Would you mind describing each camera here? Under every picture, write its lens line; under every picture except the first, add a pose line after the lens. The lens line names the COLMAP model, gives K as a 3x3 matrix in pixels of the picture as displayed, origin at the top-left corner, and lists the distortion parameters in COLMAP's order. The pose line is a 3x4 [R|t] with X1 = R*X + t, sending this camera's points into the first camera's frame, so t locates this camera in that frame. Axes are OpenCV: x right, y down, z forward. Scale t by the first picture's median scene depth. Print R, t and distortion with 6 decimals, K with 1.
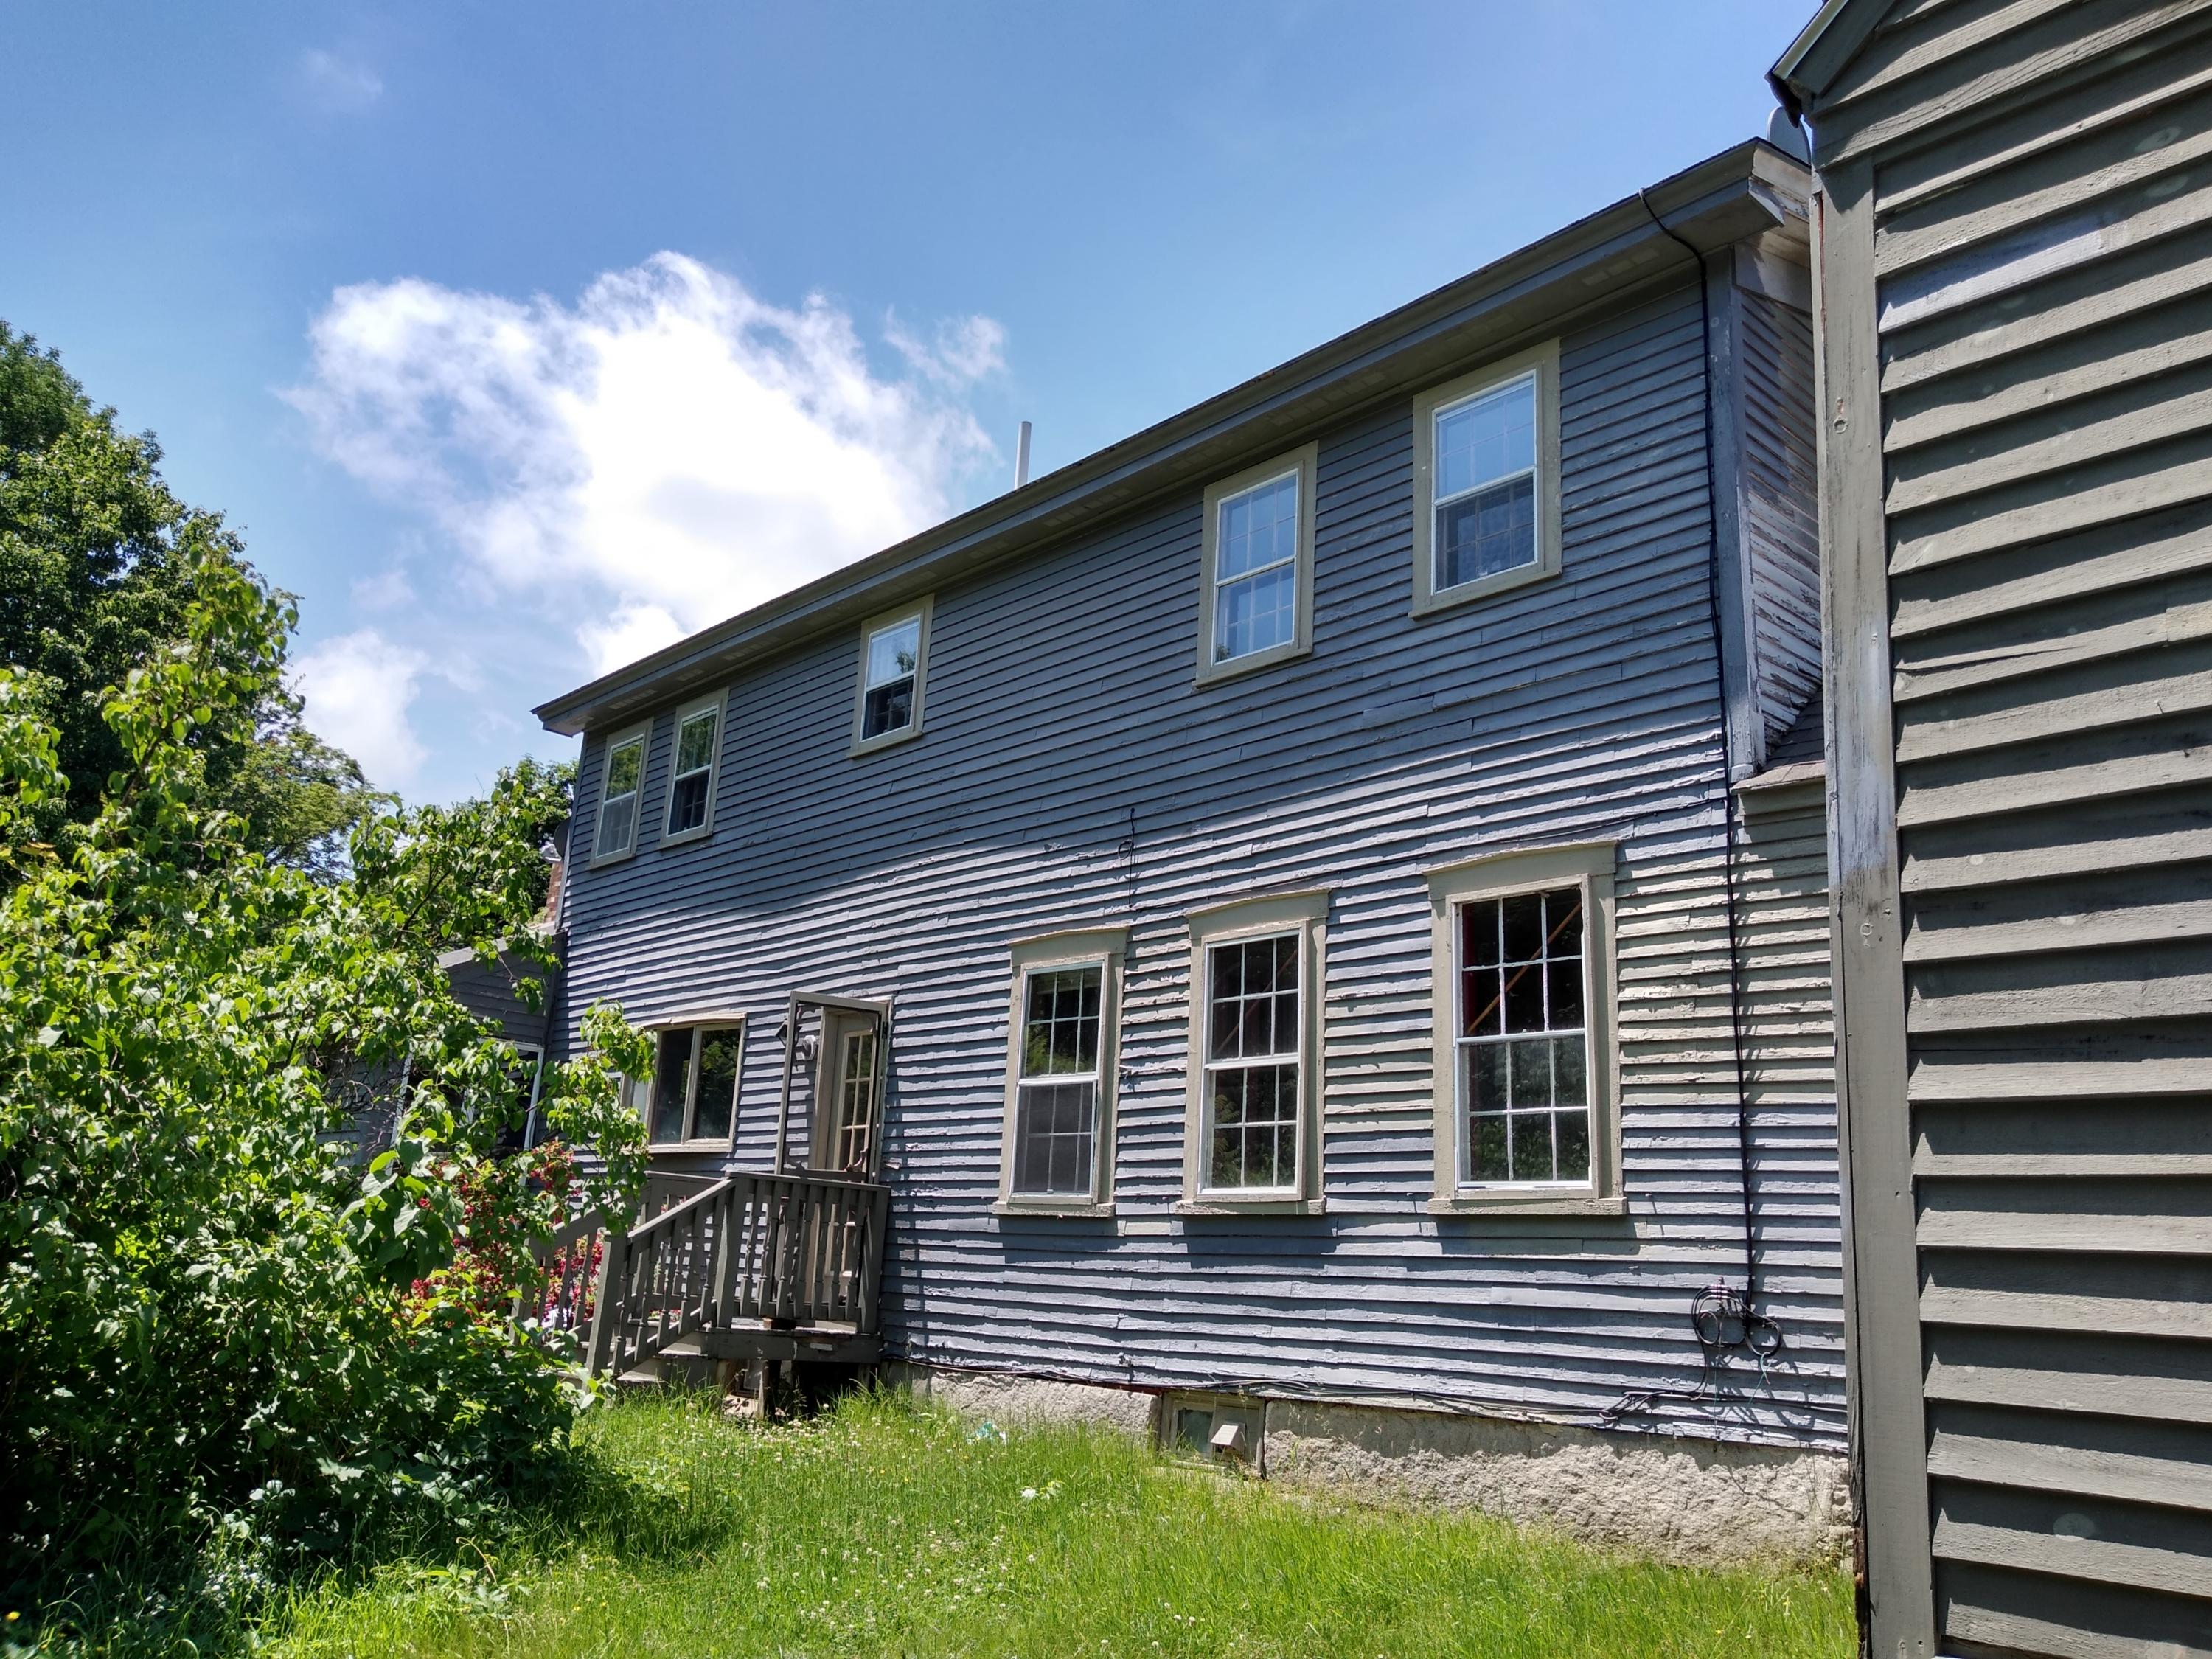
lens RADIAL K [[1710.1, 0, 1108.3], [0, 1710.1, 804.3], [0, 0, 1]] dist [0.097554, -0.157439]
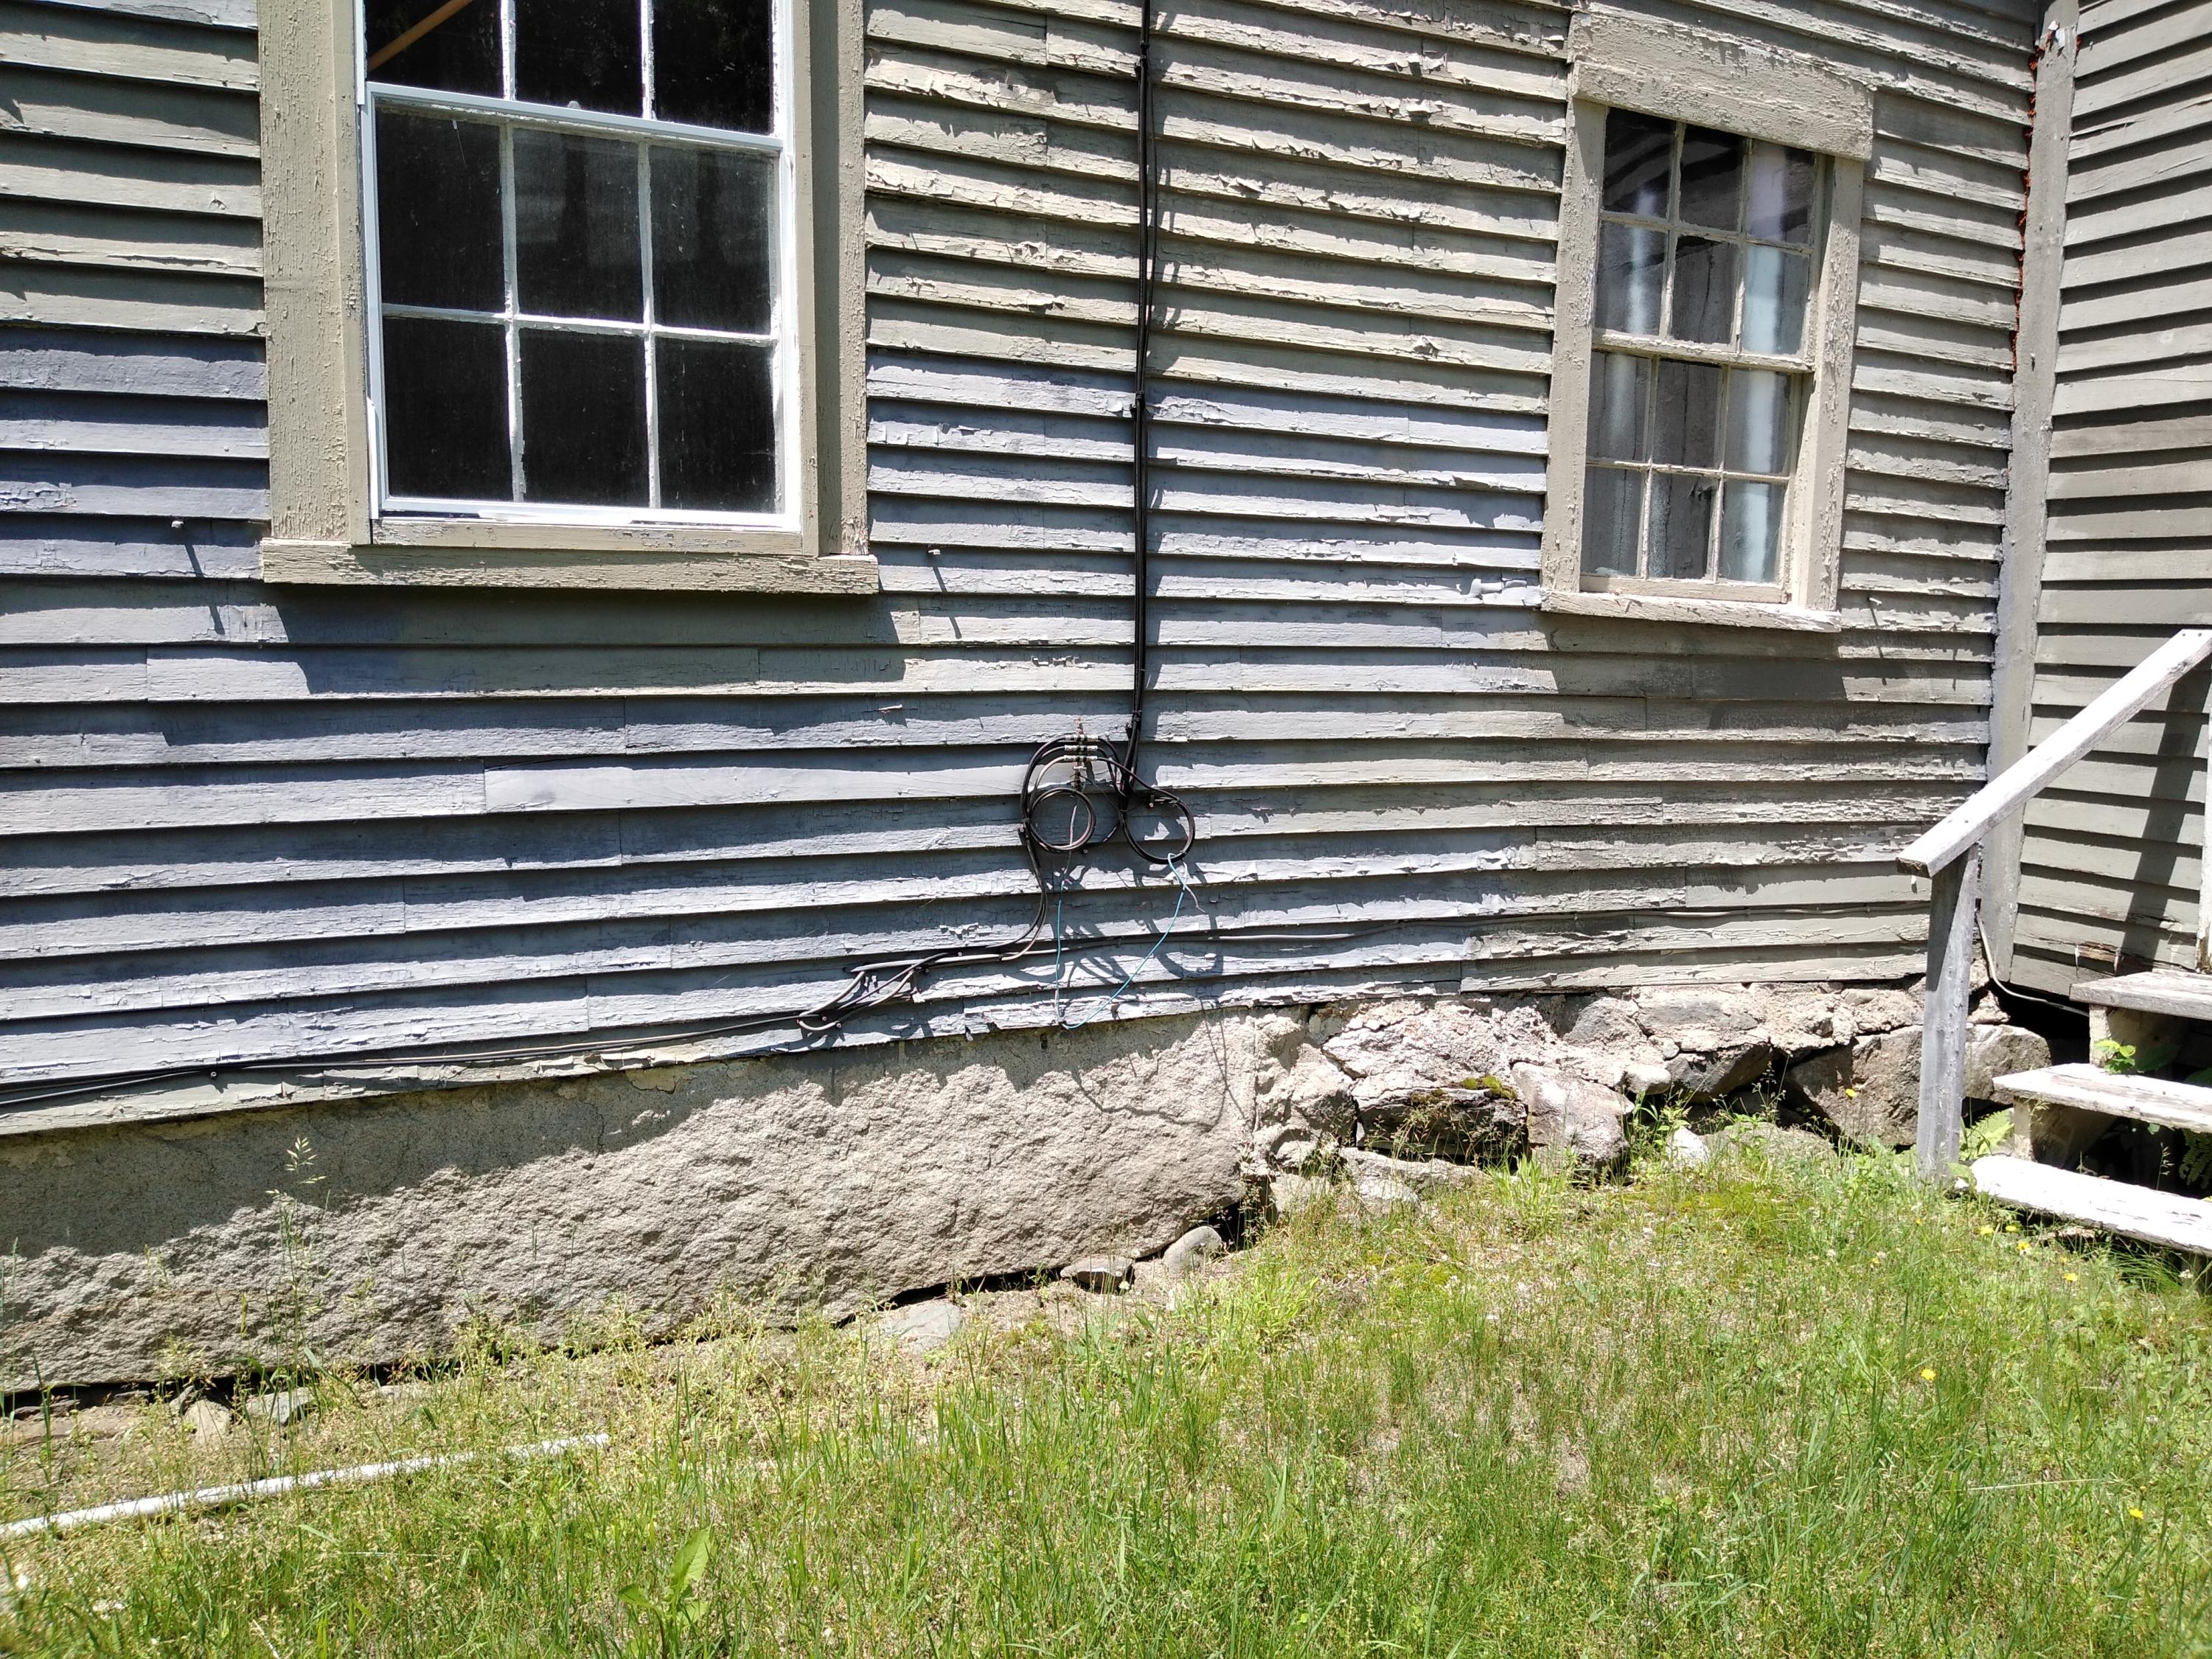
lens RADIAL K [[1710.1, 0, 1108.3], [0, 1710.1, 804.3], [0, 0, 1]] dist [0.097554, -0.157439]
pose [[0.317694, -0.130050, 0.939232, -0.103372], [-0.246347, 0.945214, 0.214205, 0.182055], [-0.915633, -0.299429, 0.268251, 0.822266]]
